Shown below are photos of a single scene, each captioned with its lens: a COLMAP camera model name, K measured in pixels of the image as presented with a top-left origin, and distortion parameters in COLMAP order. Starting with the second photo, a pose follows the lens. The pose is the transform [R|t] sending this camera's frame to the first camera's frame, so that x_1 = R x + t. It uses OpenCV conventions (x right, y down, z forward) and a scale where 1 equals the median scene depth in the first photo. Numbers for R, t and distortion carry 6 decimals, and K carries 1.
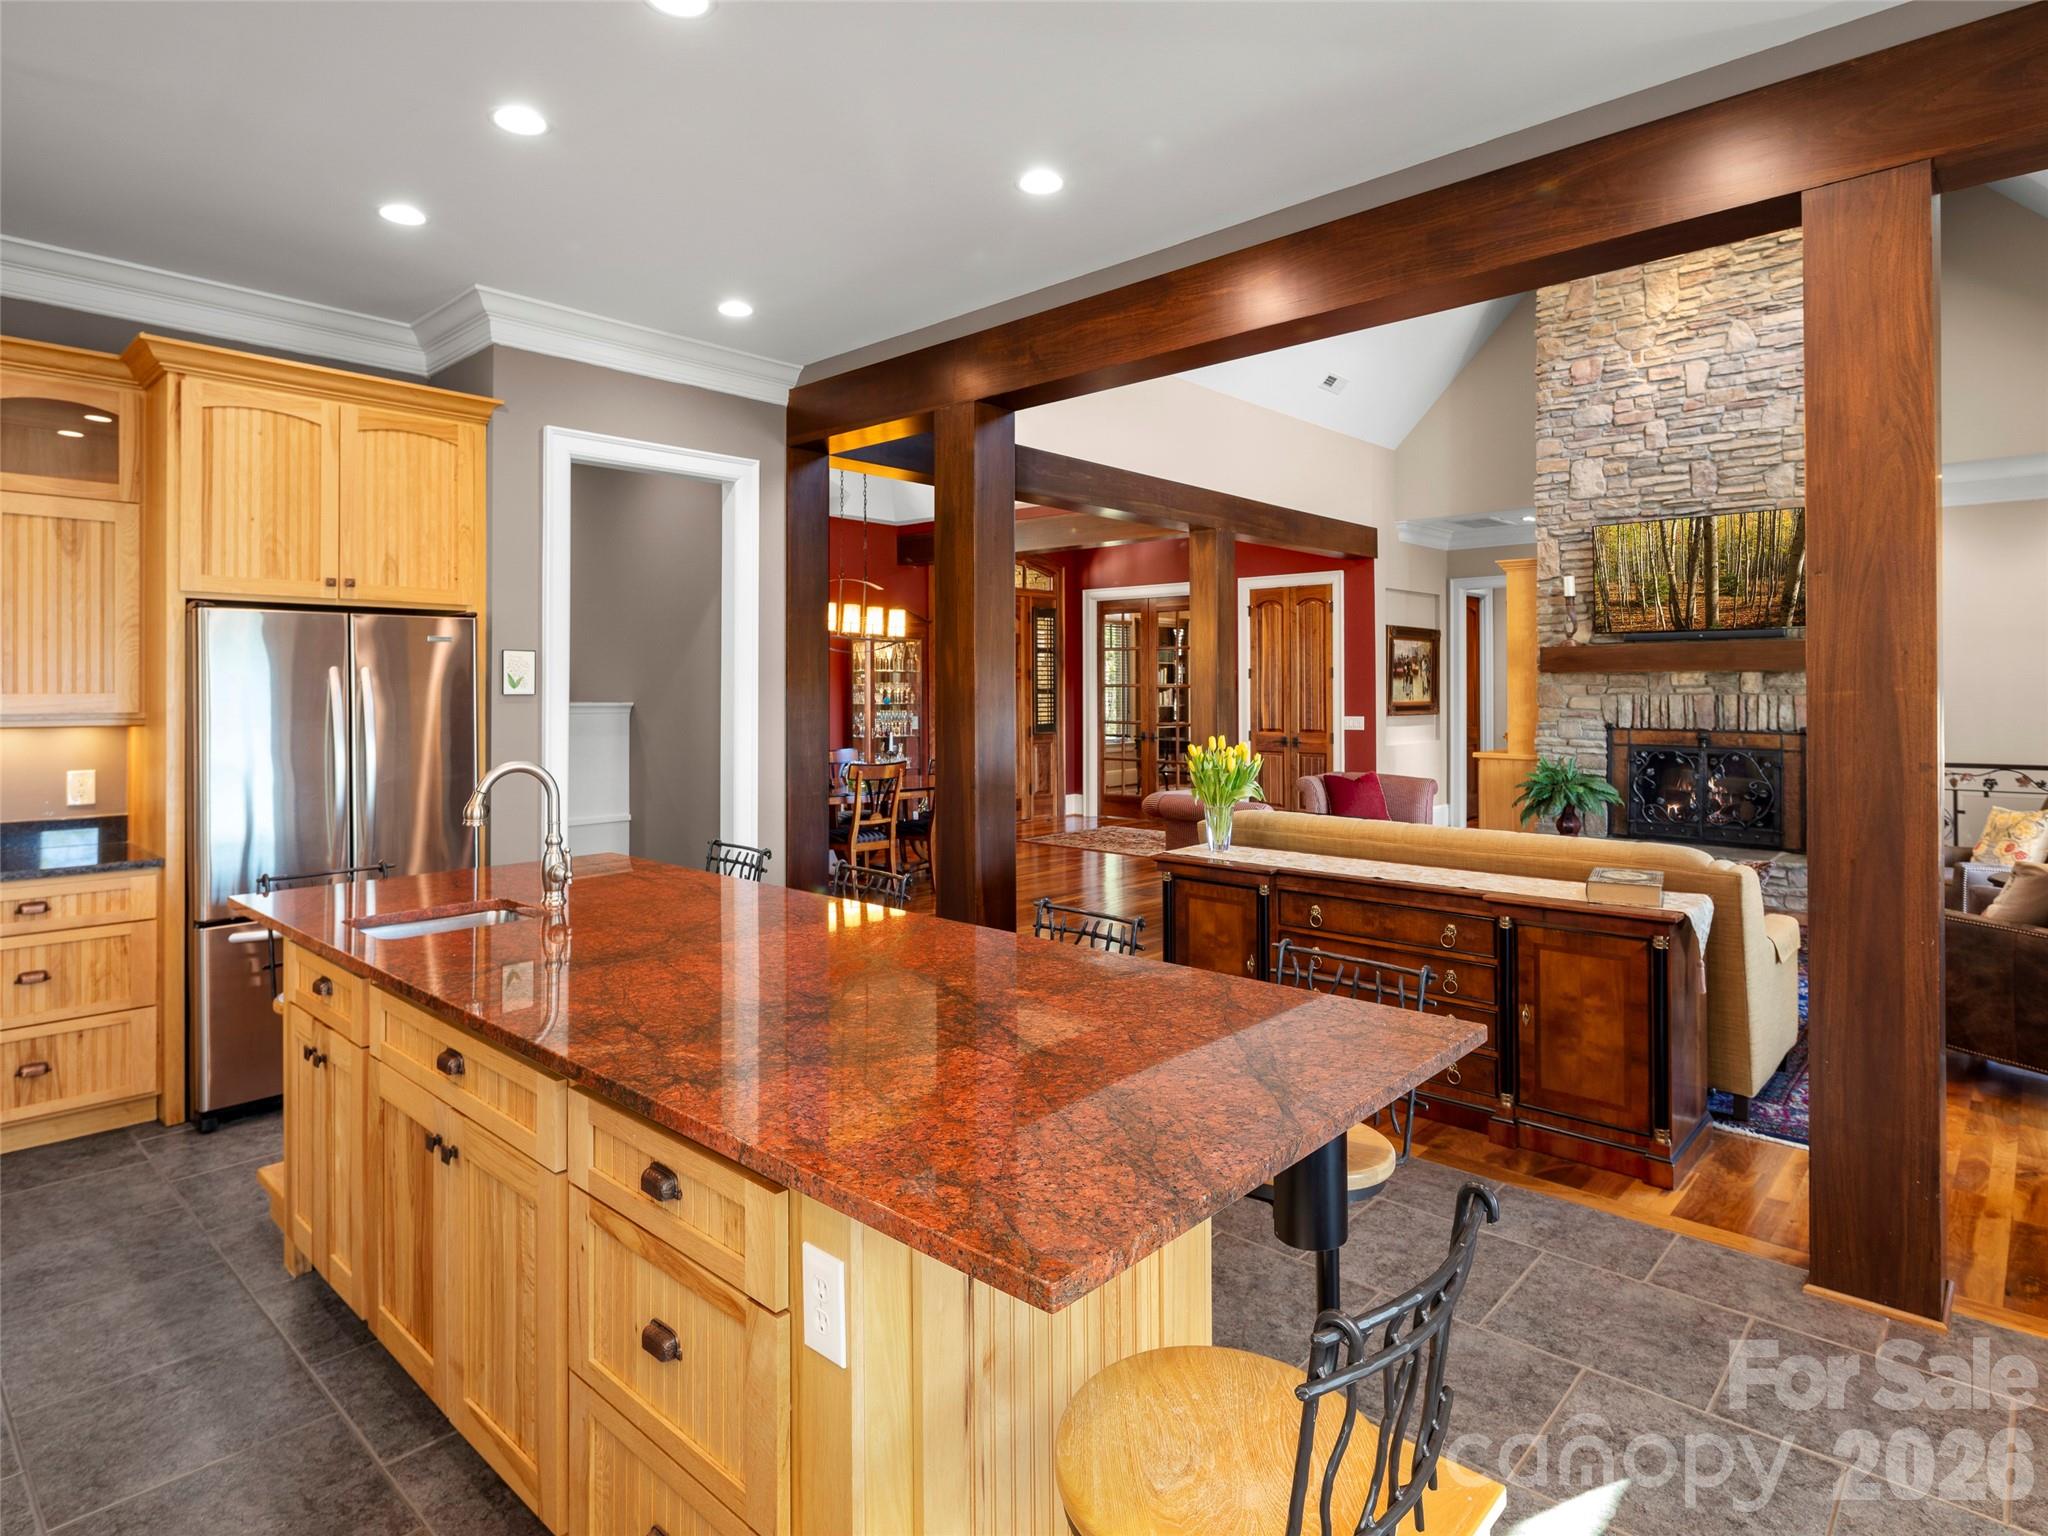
lens RADIAL K [[1126.4, 0, 1036.1], [0, 1126.4, 680.8], [0, 0, 1]] dist [0.010536, -0.008905]
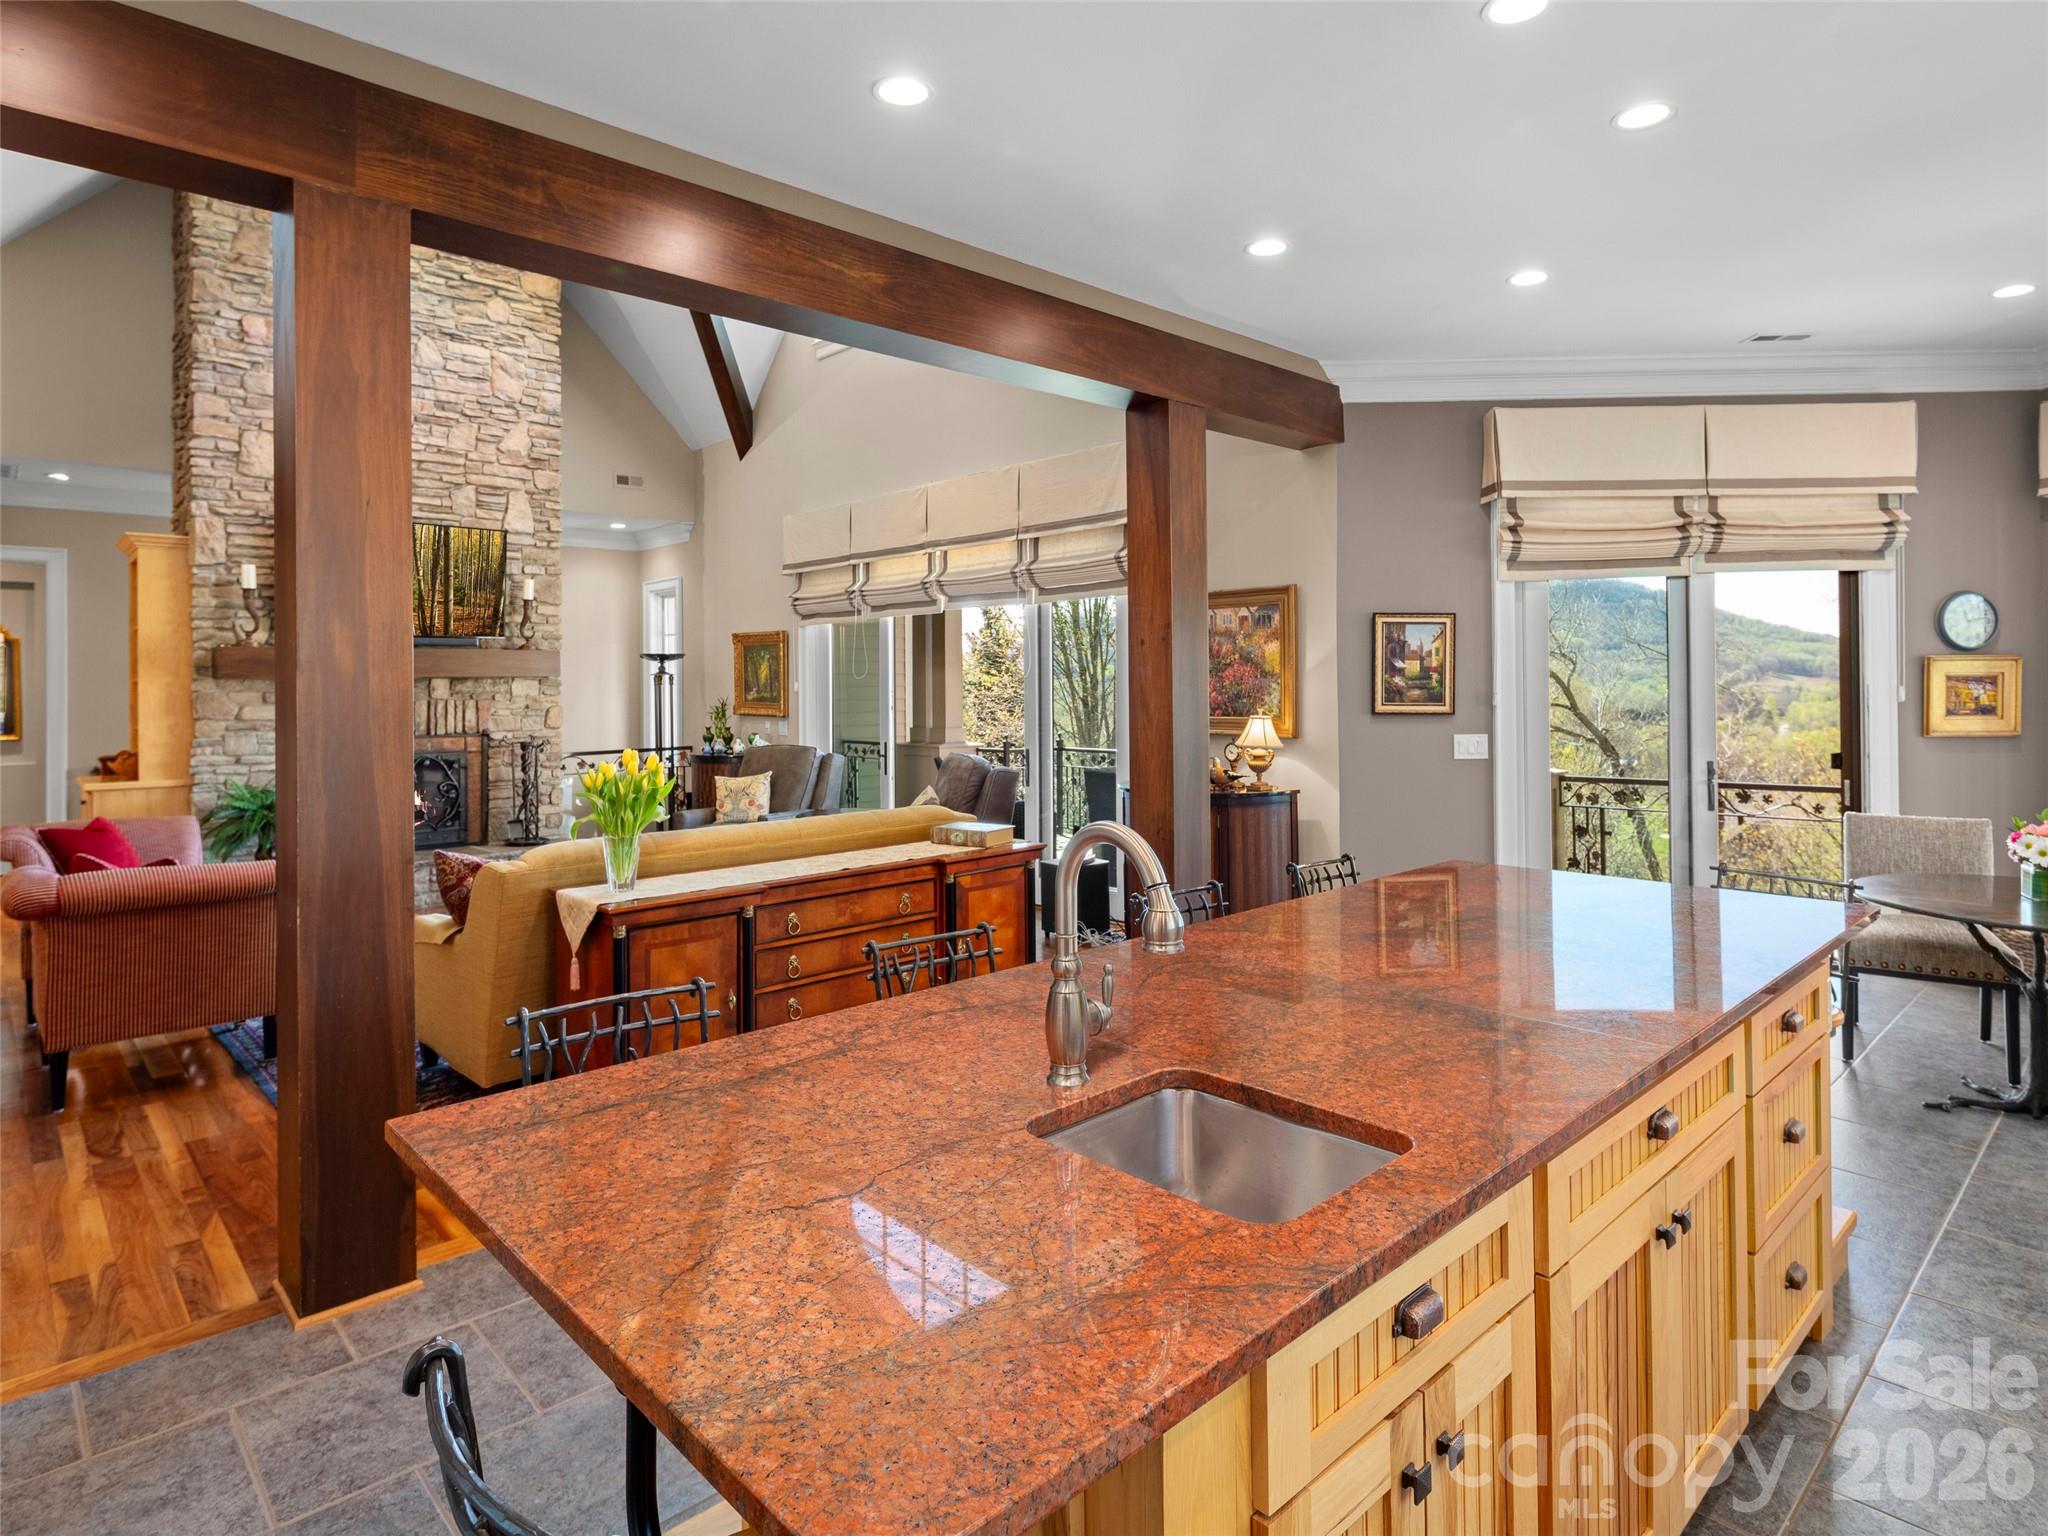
lens RADIAL K [[1126.4, 0, 1038.9], [0, 1126.4, 677.3], [0, 0, 1]] dist [0.010536, -0.008905]
pose [[0.078085, 0.008804, 0.996908, -0.335983], [0.005535, 0.999942, -0.009265, 0.003668], [-0.996931, 0.006241, 0.078031, 0.343122]]
